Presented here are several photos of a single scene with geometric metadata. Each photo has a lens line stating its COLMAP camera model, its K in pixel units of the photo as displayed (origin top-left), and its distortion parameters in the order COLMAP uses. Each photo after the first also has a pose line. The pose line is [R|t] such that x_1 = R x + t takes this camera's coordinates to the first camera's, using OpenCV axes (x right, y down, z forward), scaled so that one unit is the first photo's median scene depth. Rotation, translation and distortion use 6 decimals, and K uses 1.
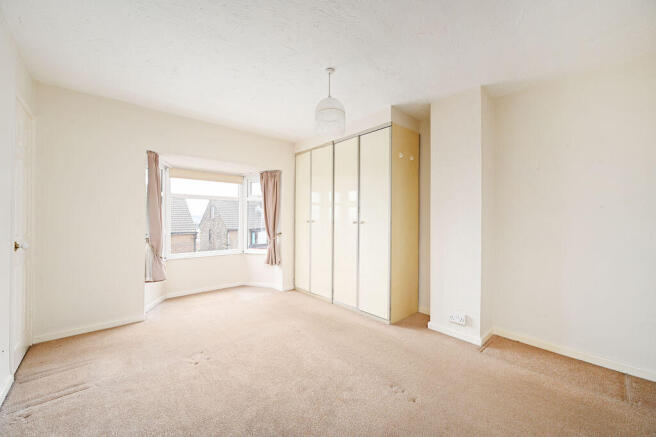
lens RADIAL K [[256.2, 0, 328.0], [0, 256.2, 218.5], [0, 0, 1]] dist [0.000407, -0.000024]
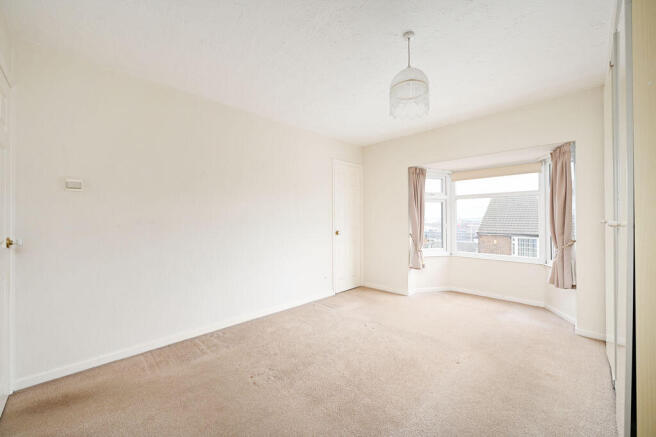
lens RADIAL K [[256.2, 0, 328.0], [0, 256.2, 218.5], [0, 0, 1]] dist [0.000407, -0.000024]
pose [[0.053168, -0.010119, -0.998534, 0.495146], [0.009903, 0.999905, -0.009606, 0.003392], [0.998536, -0.009377, 0.053263, 0.434781]]
